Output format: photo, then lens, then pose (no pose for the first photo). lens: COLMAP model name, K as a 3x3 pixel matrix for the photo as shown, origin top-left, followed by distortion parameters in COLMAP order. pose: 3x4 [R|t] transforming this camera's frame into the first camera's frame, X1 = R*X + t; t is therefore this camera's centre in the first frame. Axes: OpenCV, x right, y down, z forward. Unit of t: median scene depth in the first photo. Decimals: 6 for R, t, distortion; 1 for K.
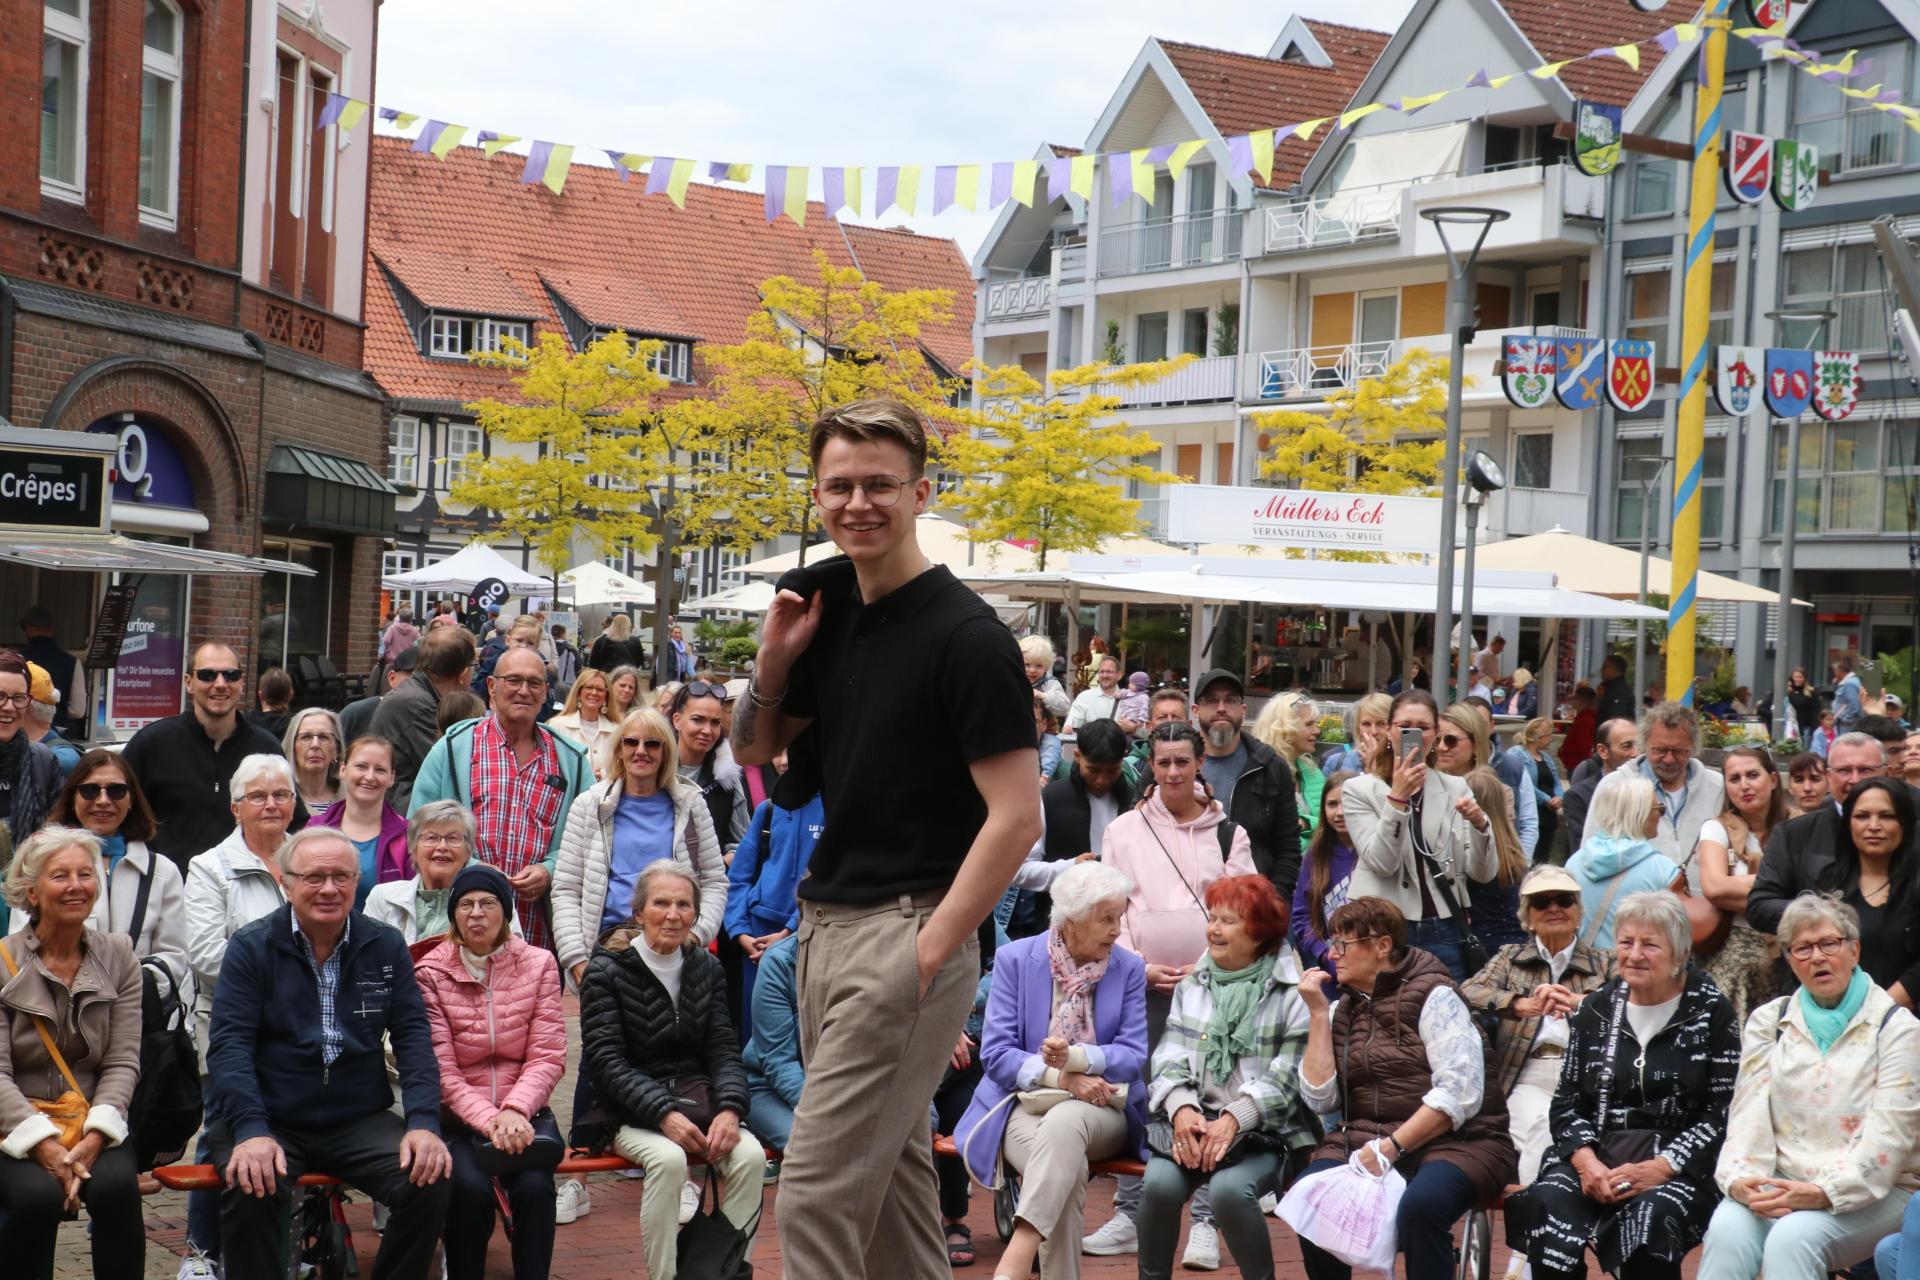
lens RADIAL K [[3317.4, 0, 953.0], [0, 3317.4, 651.1], [0, 0, 1]] dist [0.083107, 0.944214]
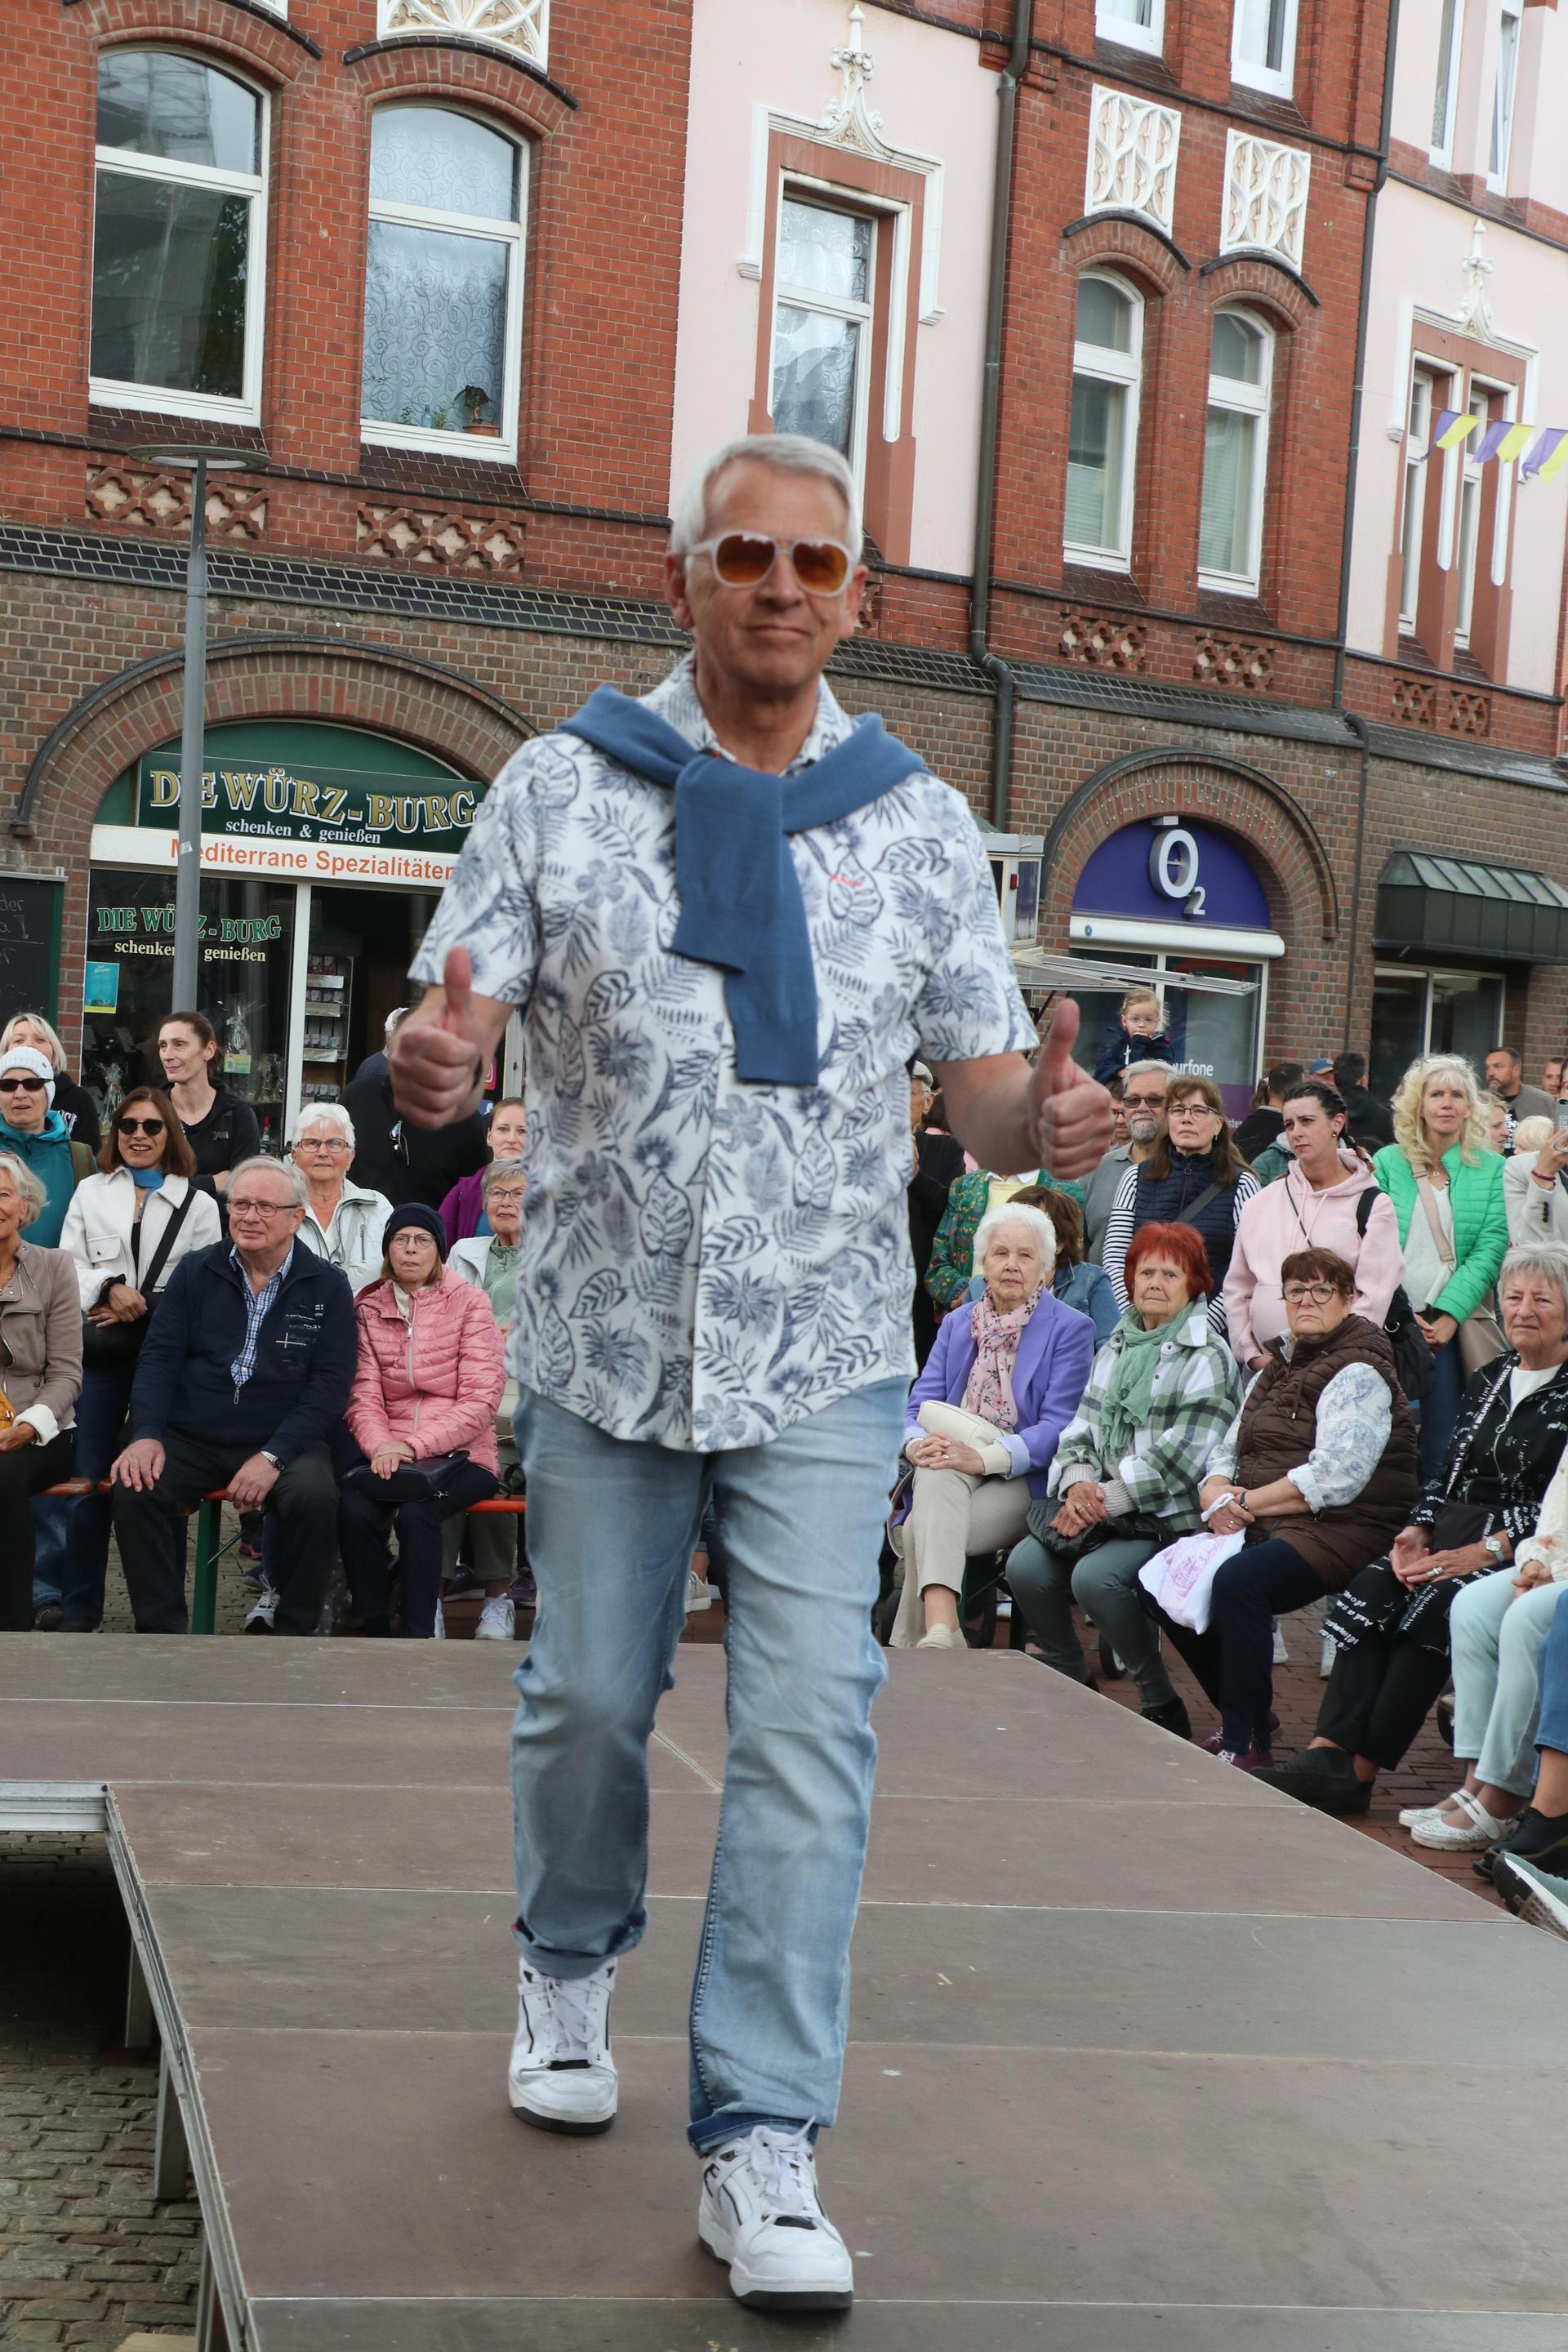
lens RADIAL K [[4432.9, 0, 789.2], [0, 4432.9, 1181.7], [0, 0, 1]] dist [0.220379, 0.628344]
pose [[0.889722, 0.011298, -0.456363, 0.174590], [-0.009763, 0.999936, 0.005721, 0.015298], [0.456399, -0.000635, 0.889775, -0.040876]]
